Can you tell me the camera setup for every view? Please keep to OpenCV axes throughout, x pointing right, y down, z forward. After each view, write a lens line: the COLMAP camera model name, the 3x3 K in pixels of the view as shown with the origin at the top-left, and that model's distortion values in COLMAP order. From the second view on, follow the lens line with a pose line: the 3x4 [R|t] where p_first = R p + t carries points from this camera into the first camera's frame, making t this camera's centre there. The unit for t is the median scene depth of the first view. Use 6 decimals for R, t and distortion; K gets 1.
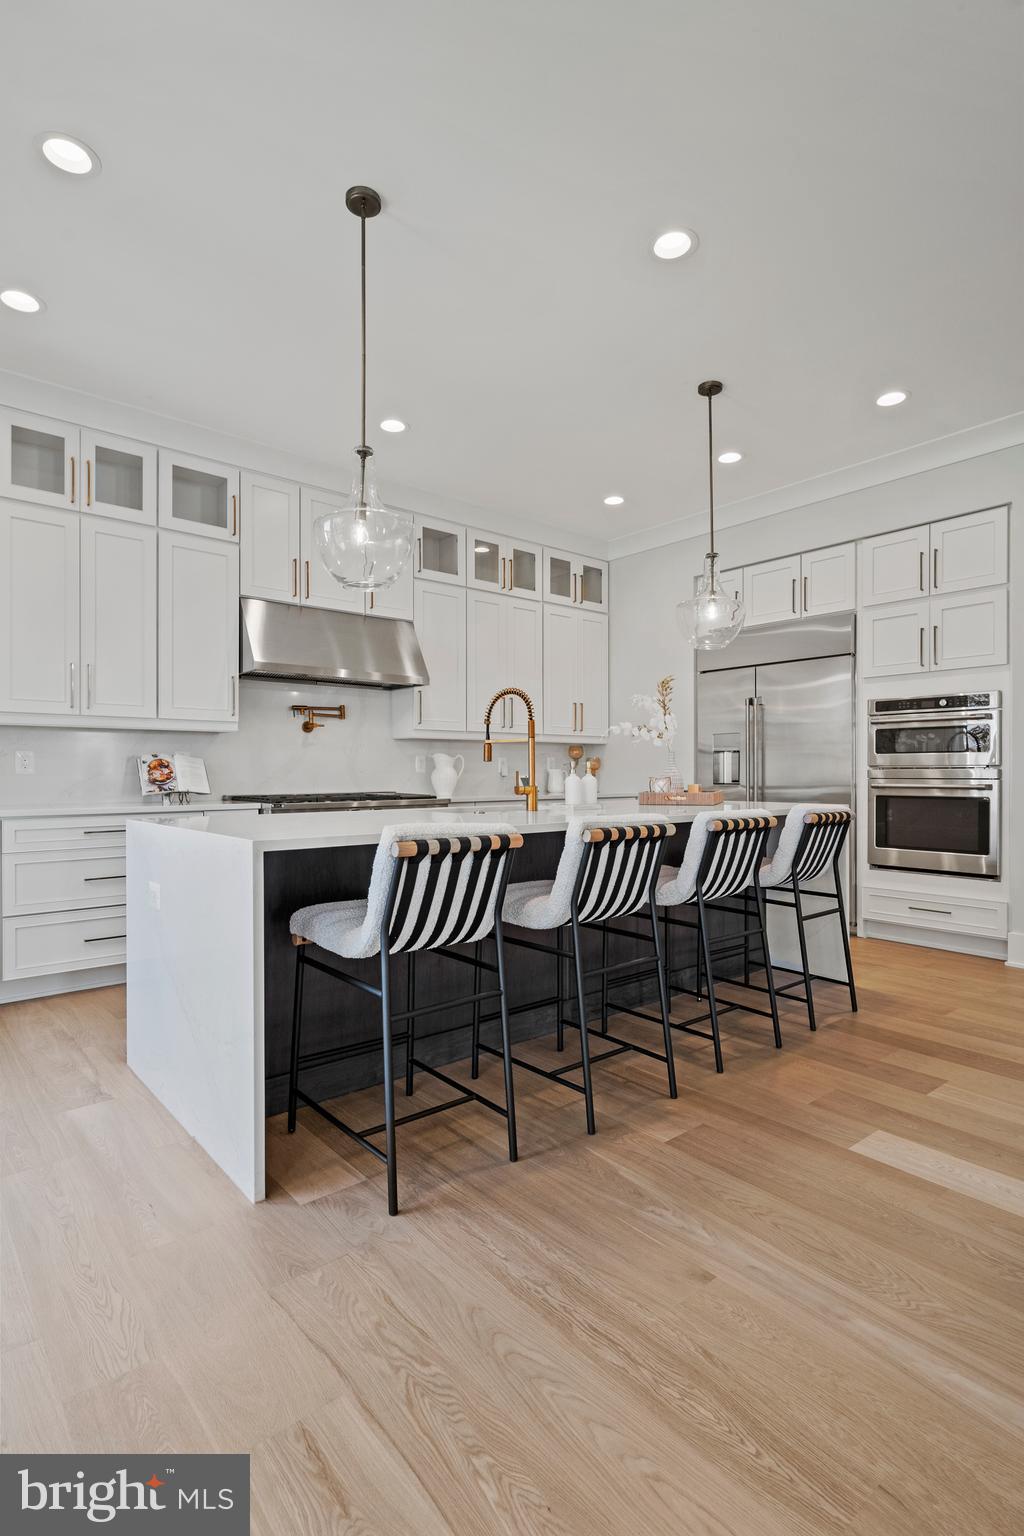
lens RADIAL K [[785.6, 0, 518.9], [0, 785.6, 773.4], [0, 0, 1]] dist [-0.000518, 0.000308]
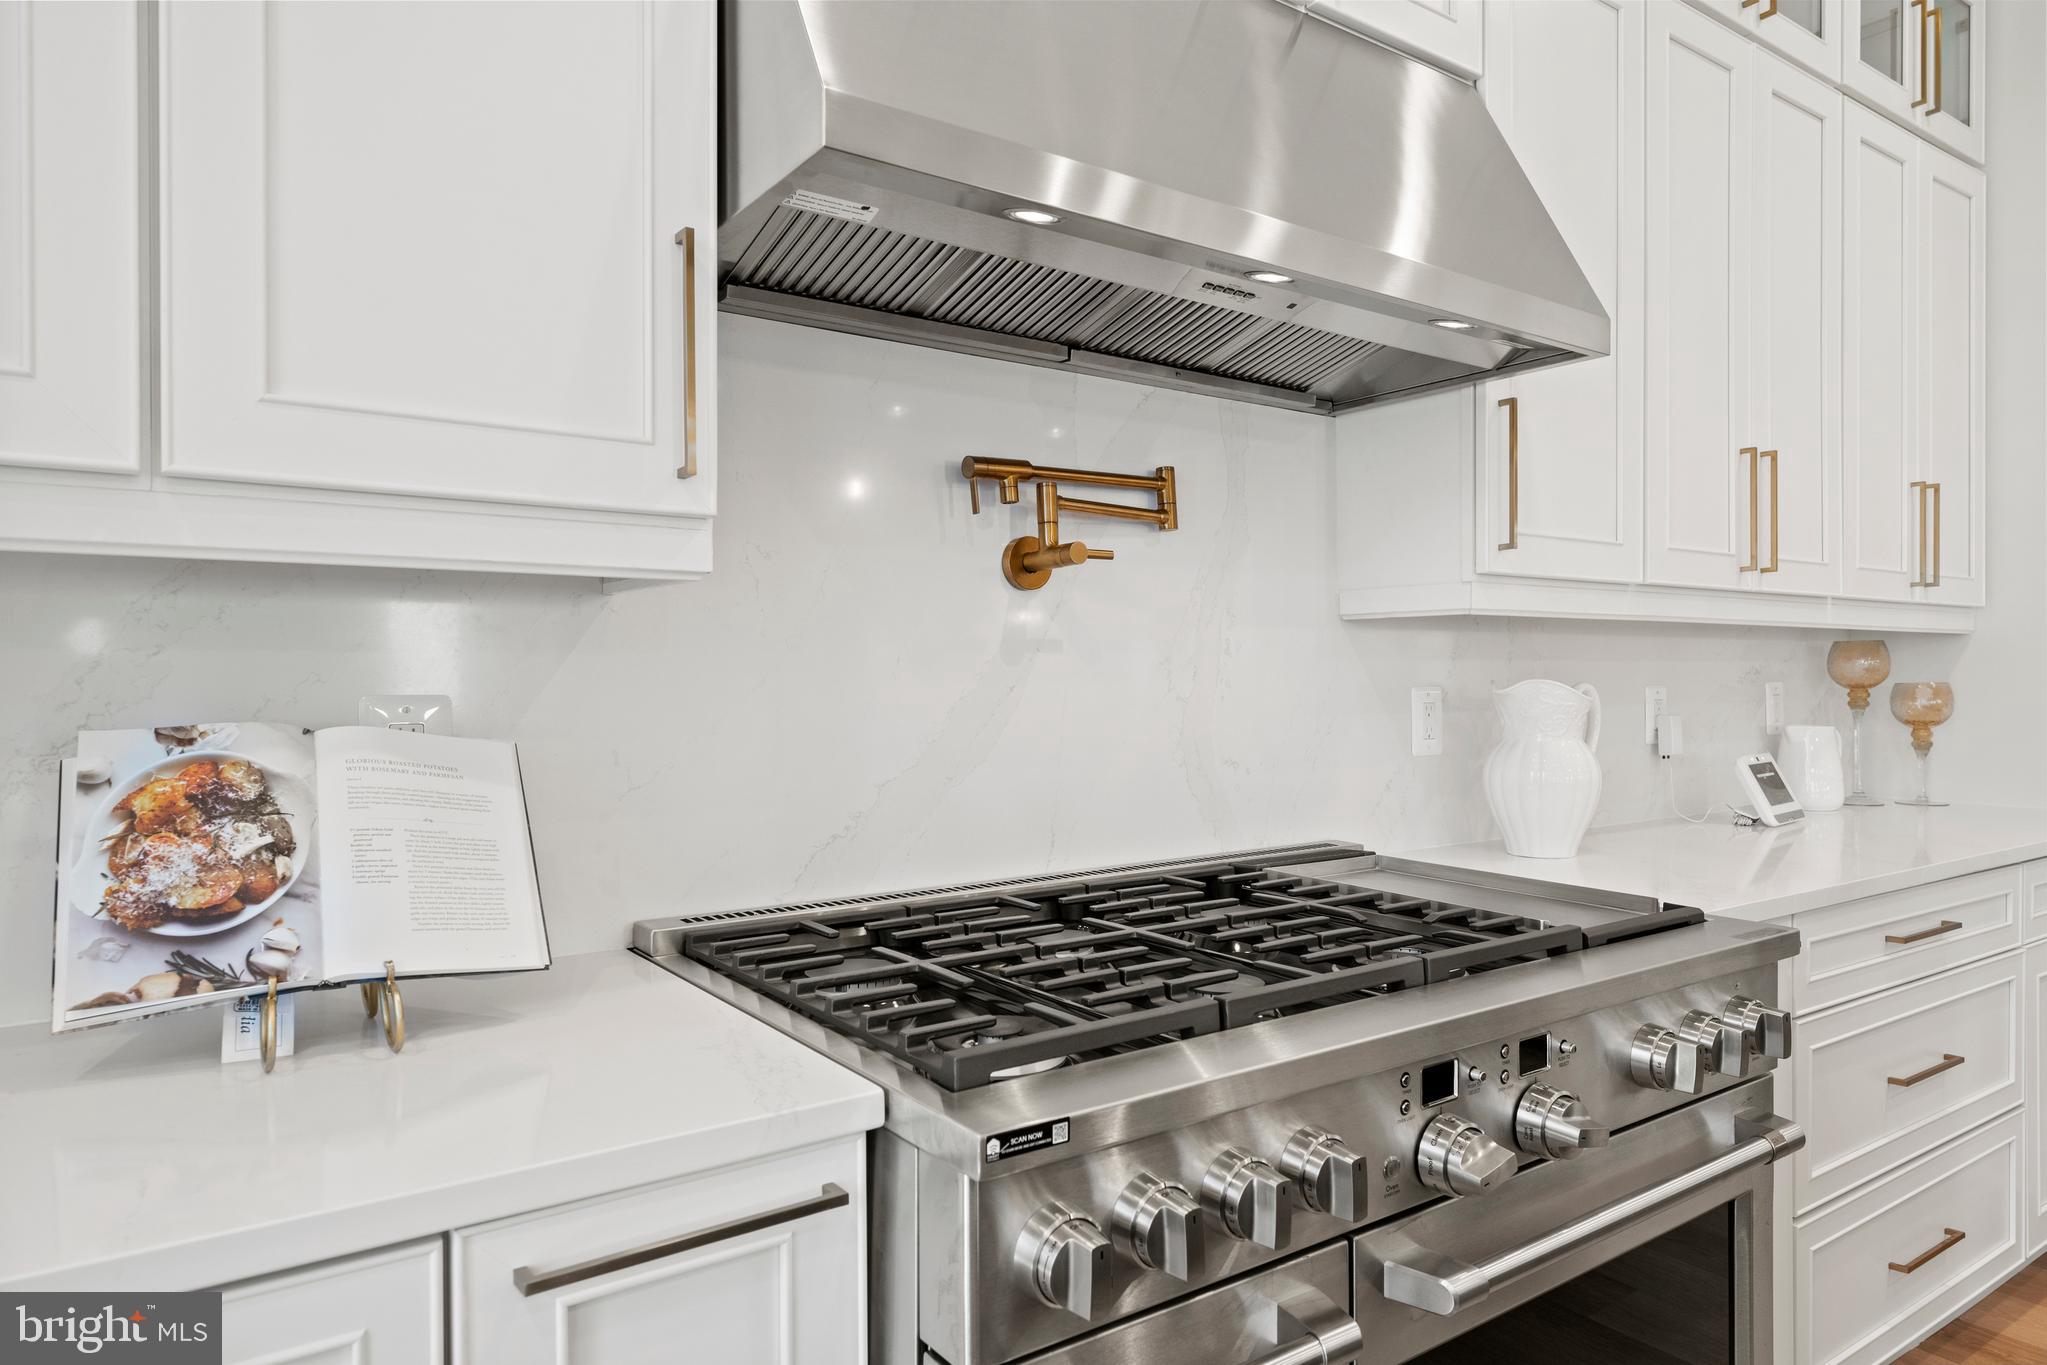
lens RADIAL K [[1270.8, 0, 1019.2], [0, 1270.8, 677.2], [0, 0, 1]] dist [0.000822, -0.001084]
pose [[0.996047, -0.002000, -0.088807, -0.290778], [0.001851, 0.999997, -0.001766, -0.033691], [0.088811, 0.001595, 0.996047, 0.796510]]
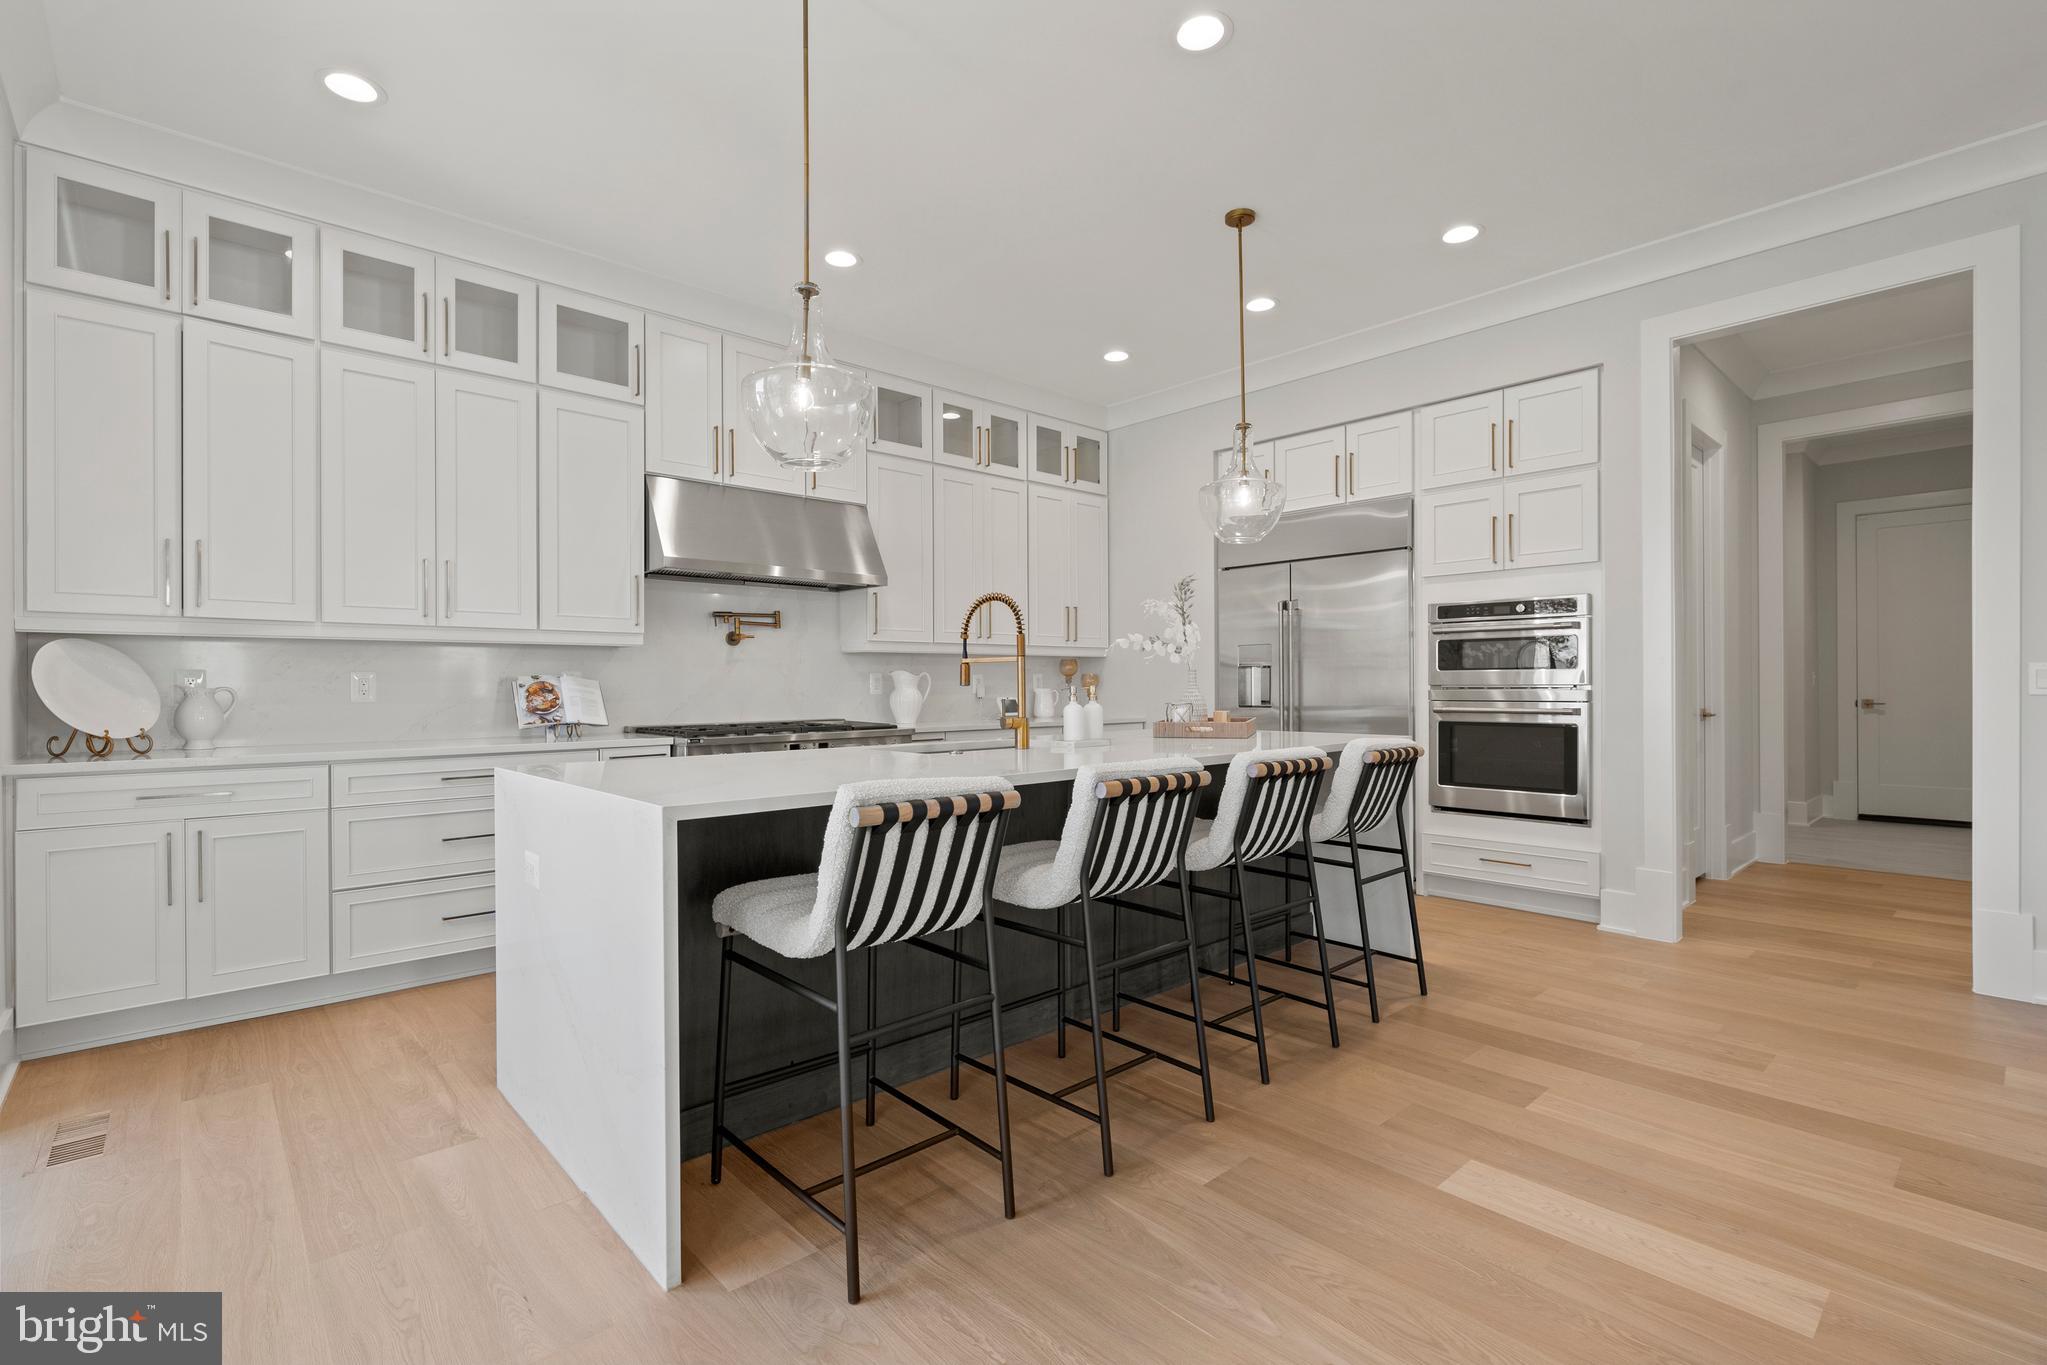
lens RADIAL K [[951.2, 0, 1031.1], [0, 951.2, 685.6], [0, 0, 1]] dist [-0.000765, 0.000170]
pose [[0.999089, -0.004061, 0.042485, -0.011870], [0.004053, 0.999992, 0.000285, -0.012805], [-0.042486, -0.000112, 0.999097, 0.036443]]
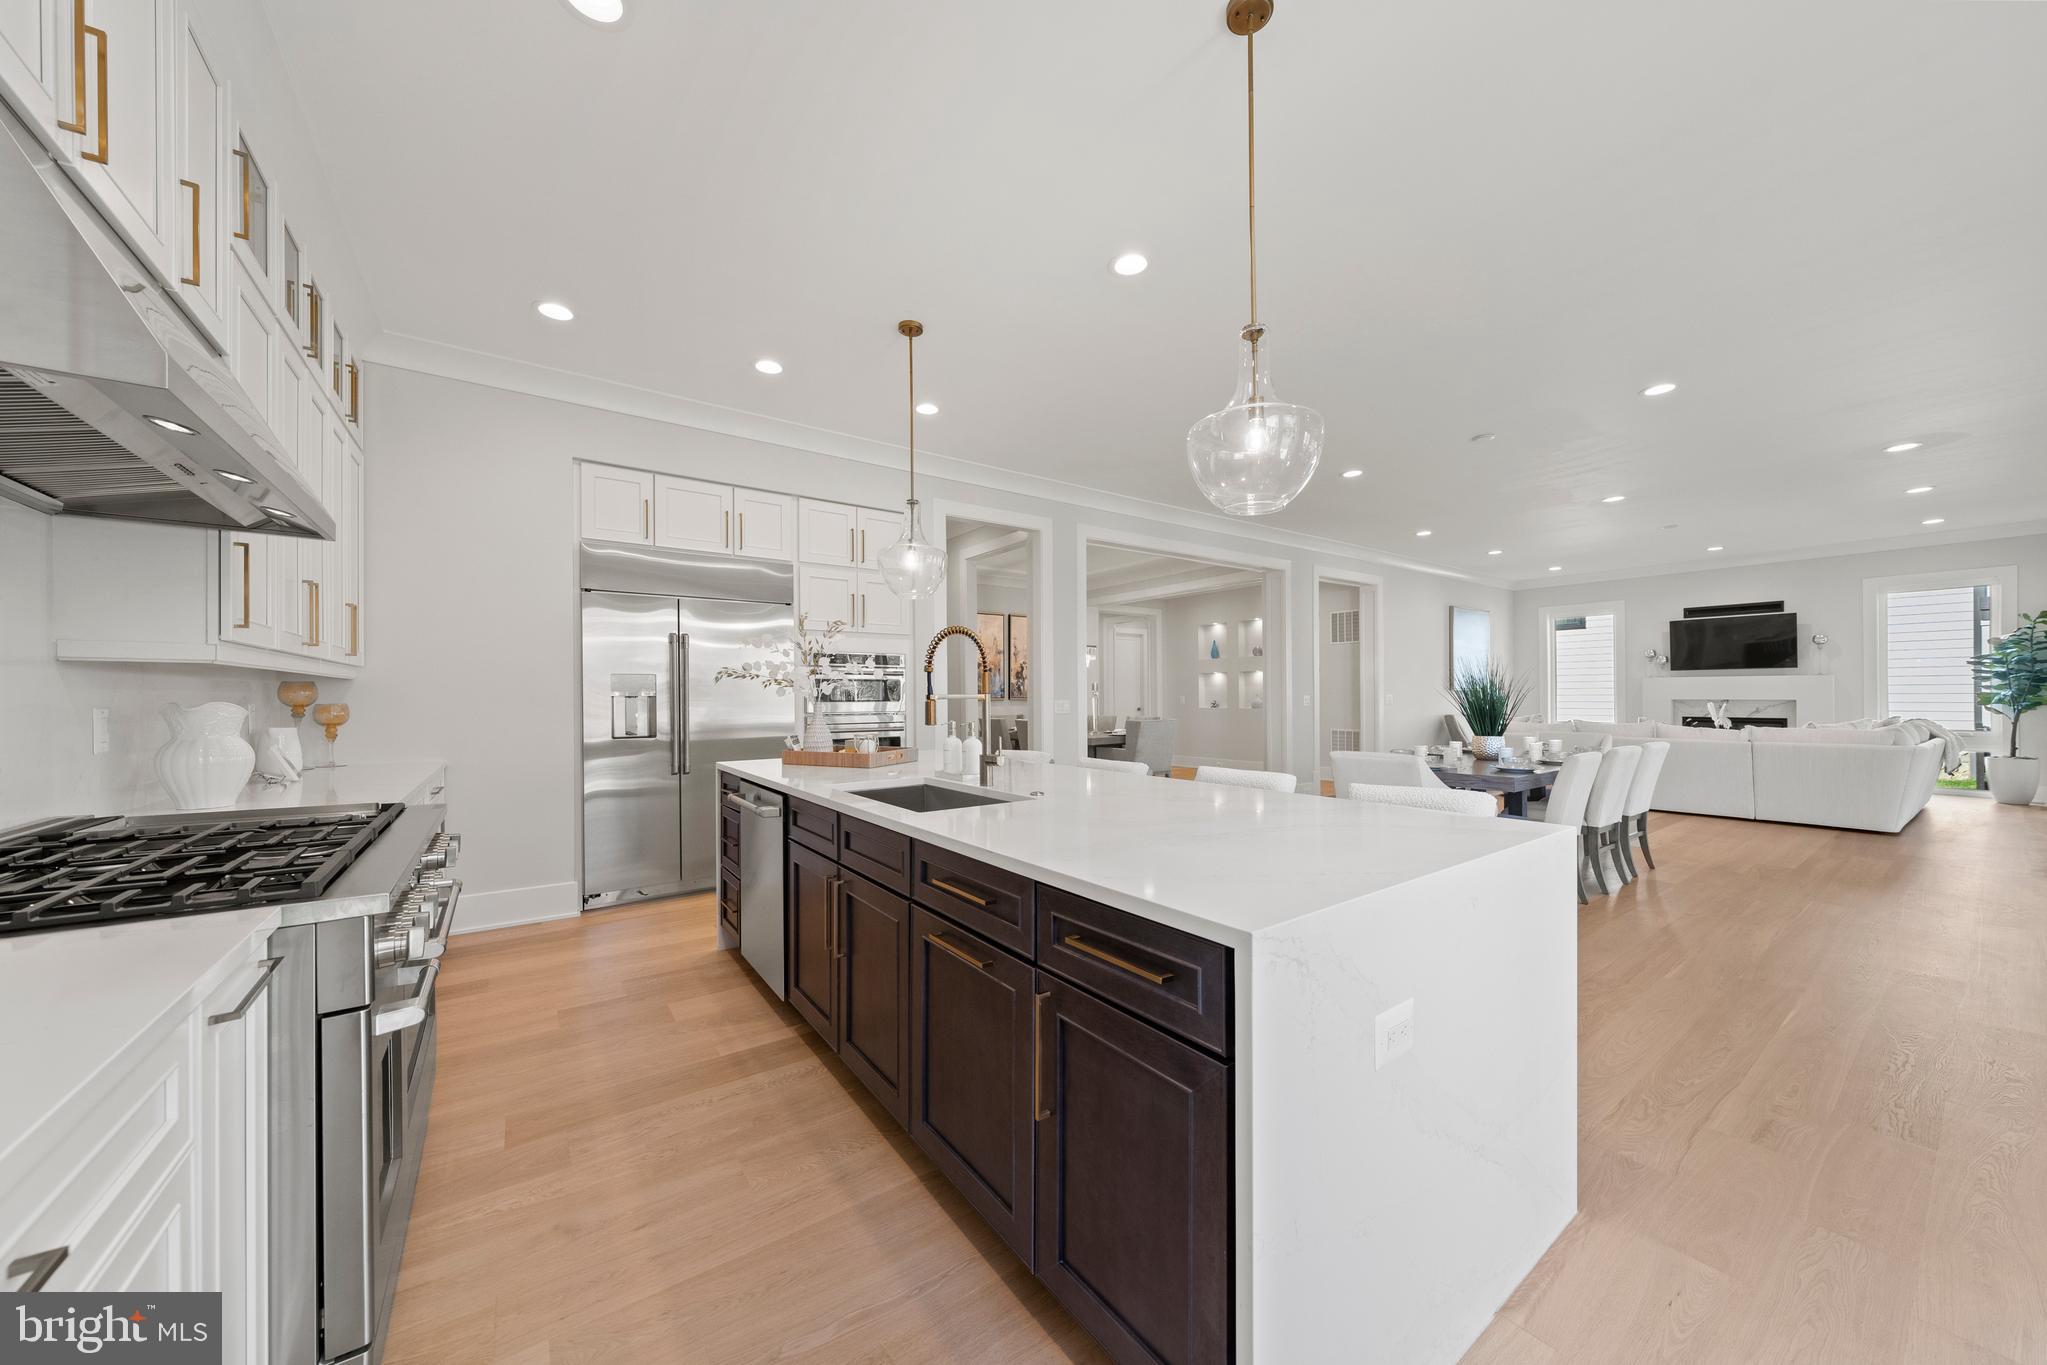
lens RADIAL K [[705.3, 0, 1034.0], [0, 705.3, 697.7], [0, 0, 1]] dist [0.009264, 0.000200]
pose [[0.063917, -0.000771, 0.997955, -0.572499], [0.005643, 0.999984, 0.000411, -0.033515], [-0.997939, 0.005605, 0.063920, 0.740329]]
